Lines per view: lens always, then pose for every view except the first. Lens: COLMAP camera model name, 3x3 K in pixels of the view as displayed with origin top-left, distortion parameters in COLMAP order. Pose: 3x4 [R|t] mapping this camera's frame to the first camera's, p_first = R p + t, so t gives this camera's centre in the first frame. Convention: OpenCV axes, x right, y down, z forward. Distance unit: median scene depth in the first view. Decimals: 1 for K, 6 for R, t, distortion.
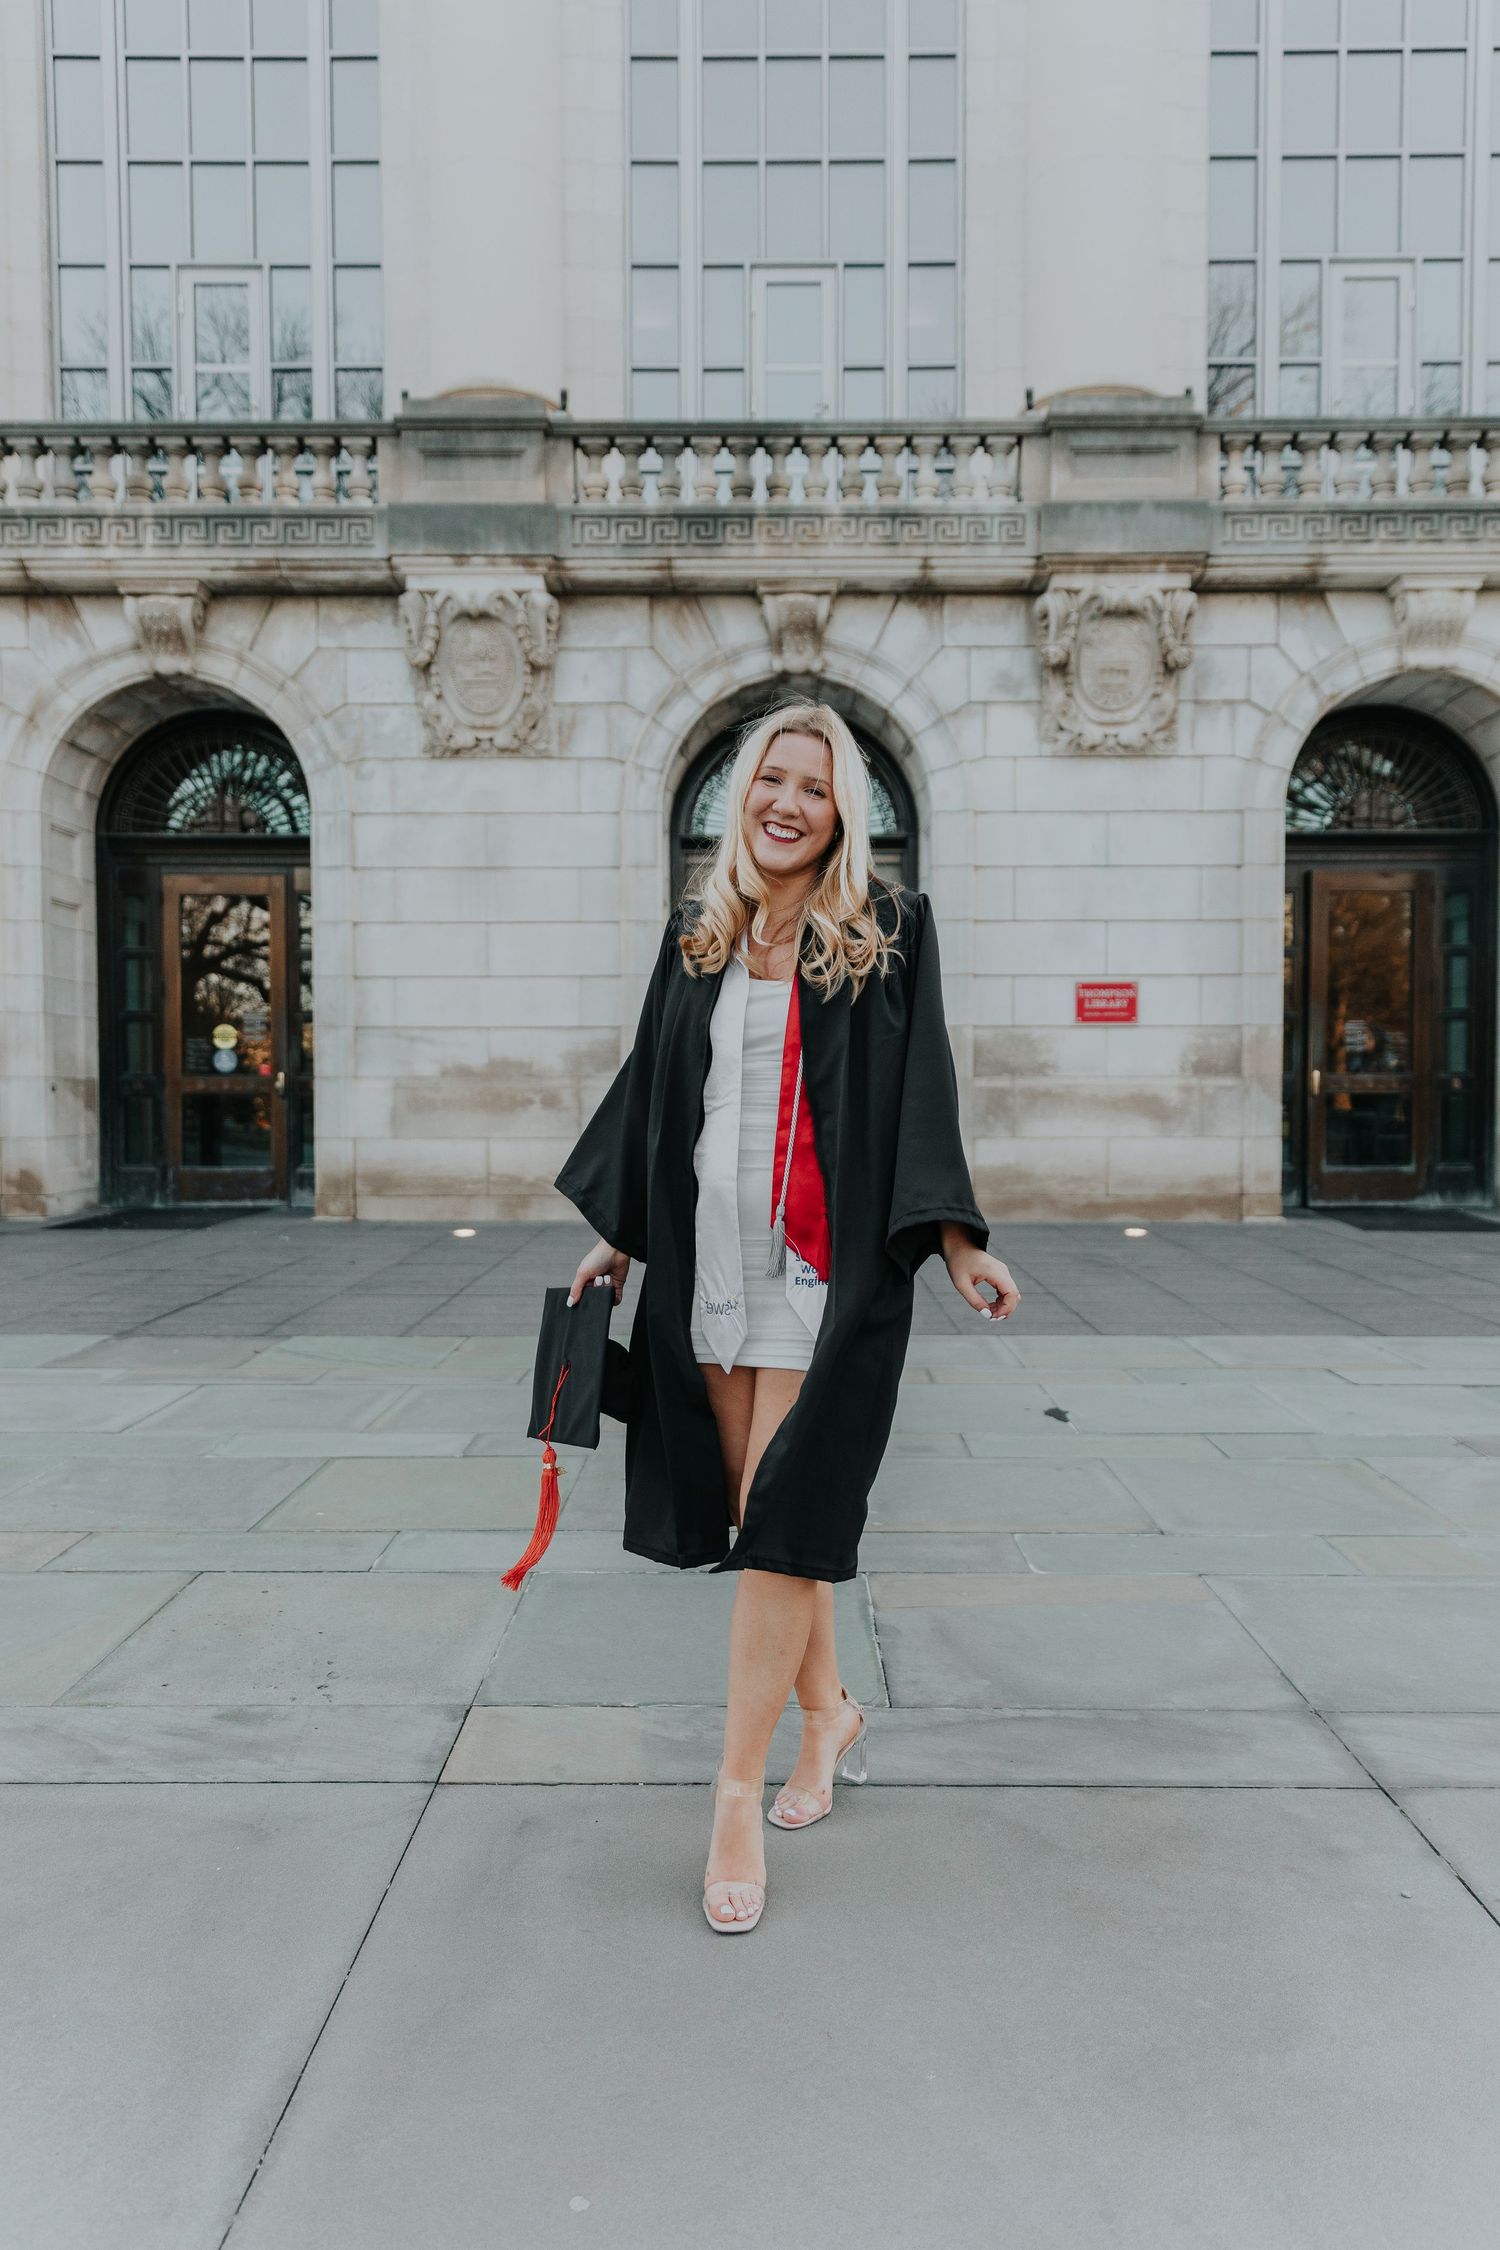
lens RADIAL K [[1558.7, 0, 754.3], [0, 1558.7, 1113.9], [0, 0, 1]] dist [-0.004972, -0.001747]
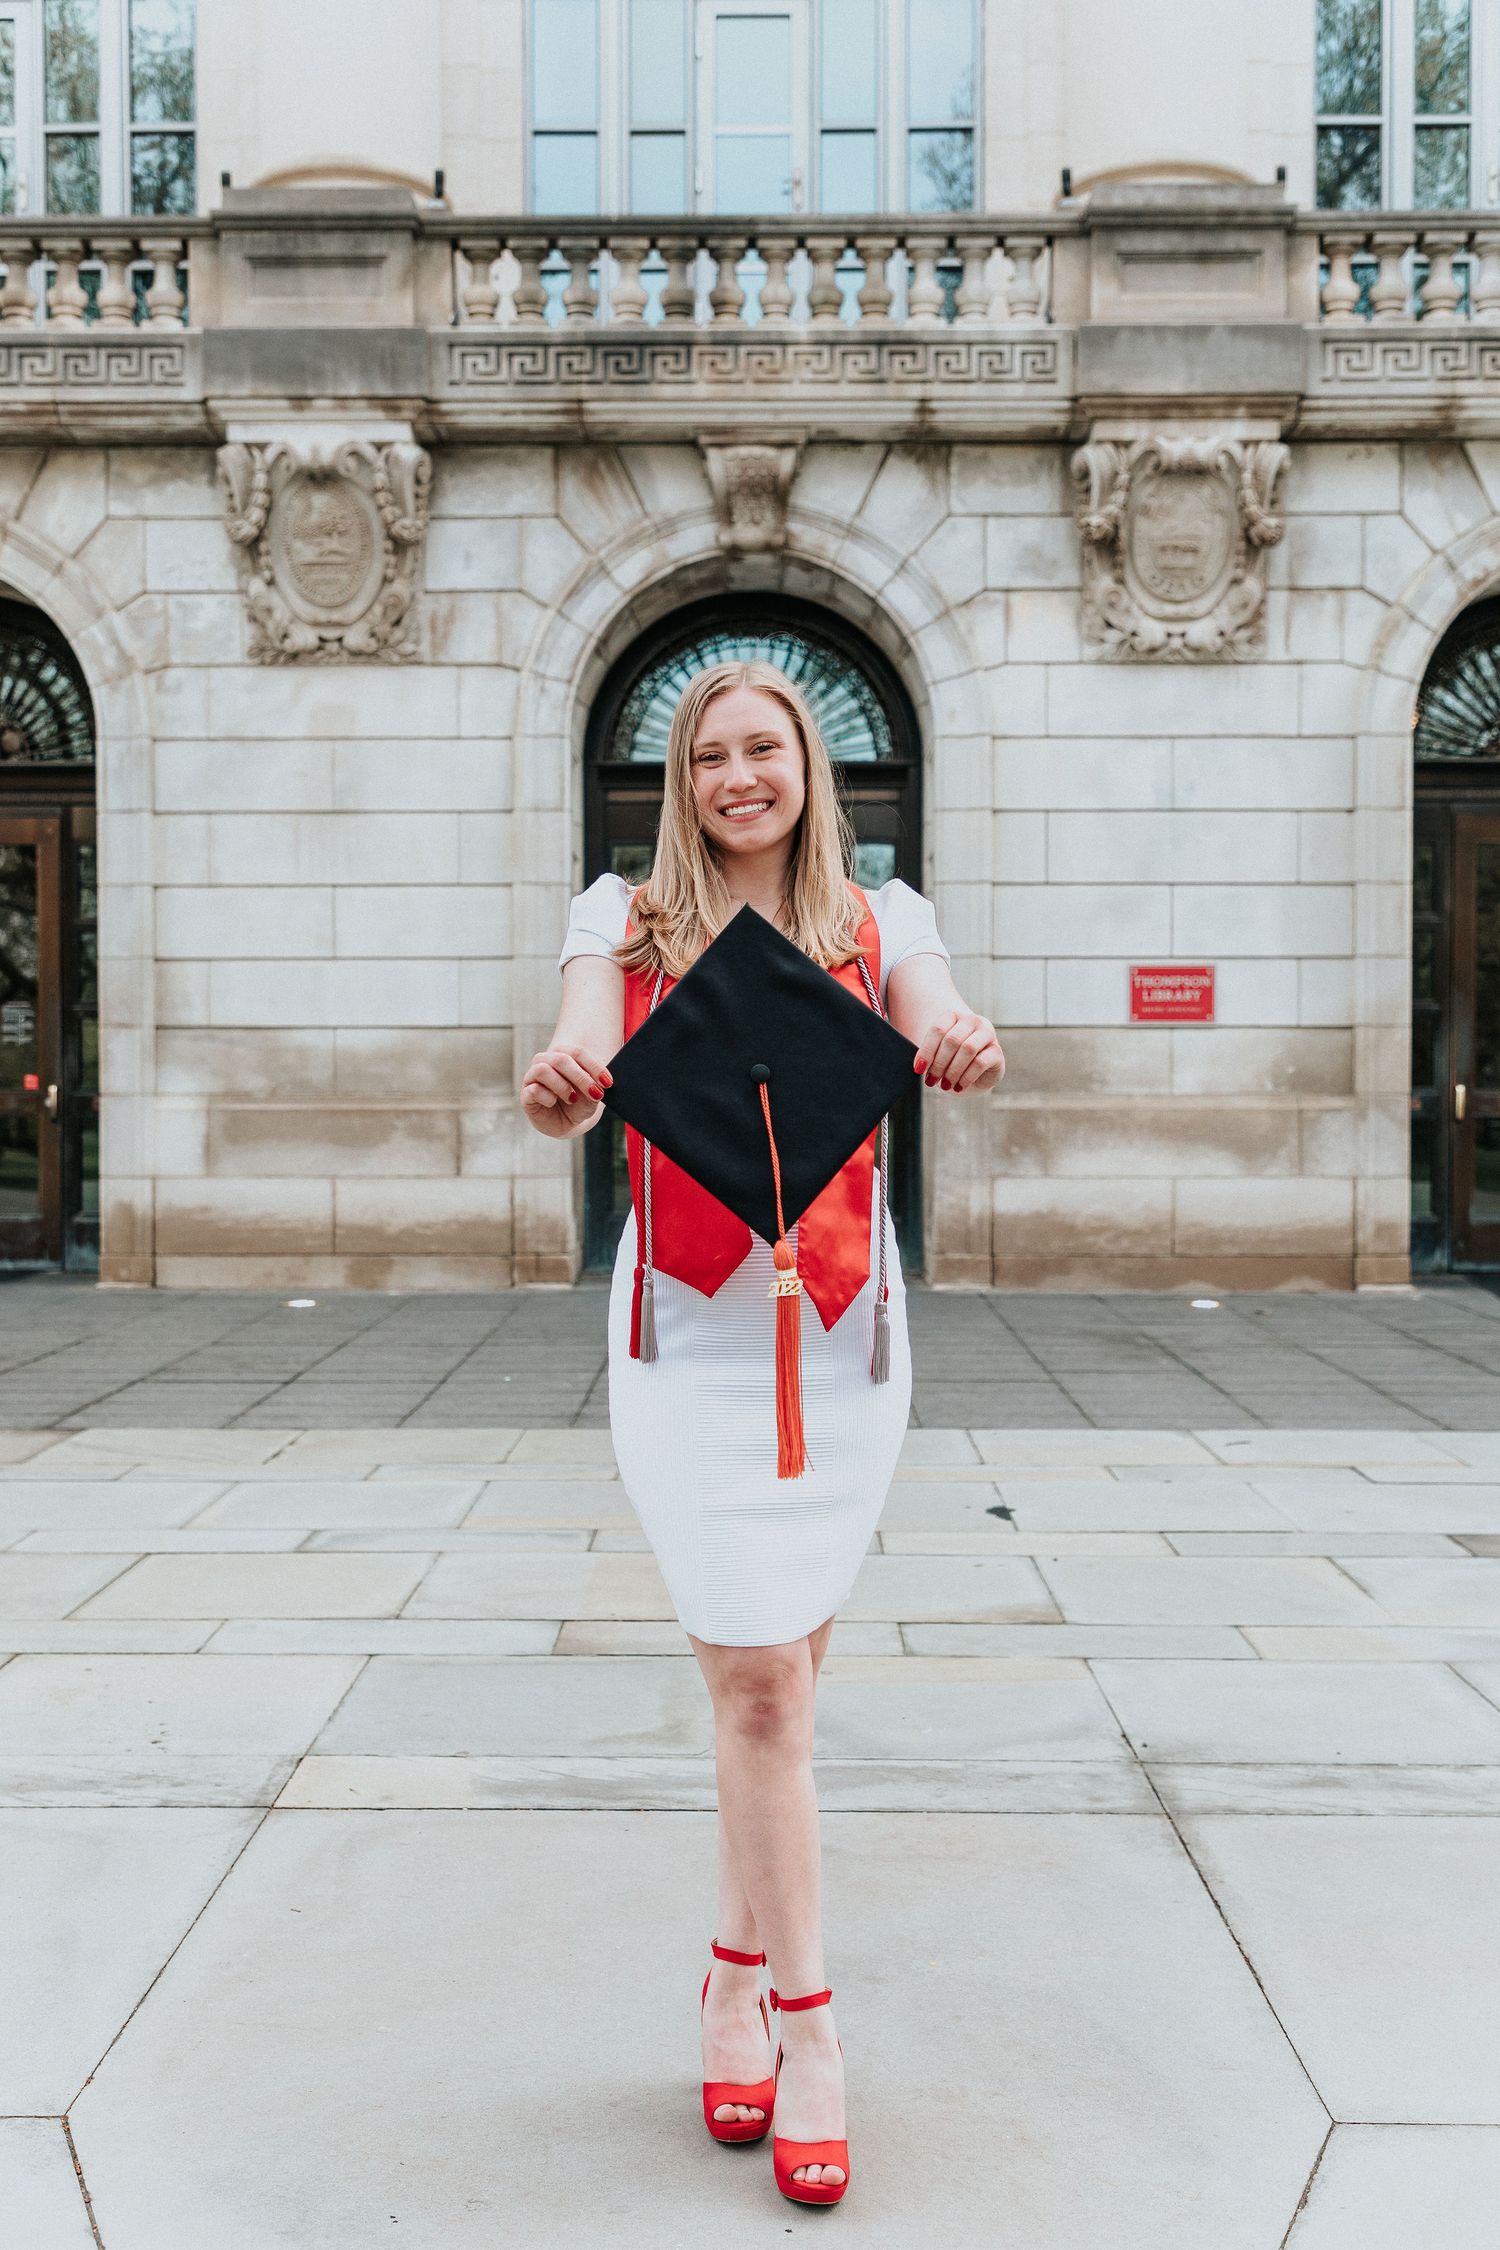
lens RADIAL K [[2380.6, 0, 740.4], [0, 2380.6, 1111.6], [0, 0, 1]] dist [-0.011236, 0.000000]
pose [[0.999997, 0.001633, -0.001585, 0.024075], [-0.001646, 0.999964, -0.008370, -0.006163], [0.001571, 0.008373, 0.999964, -0.131476]]
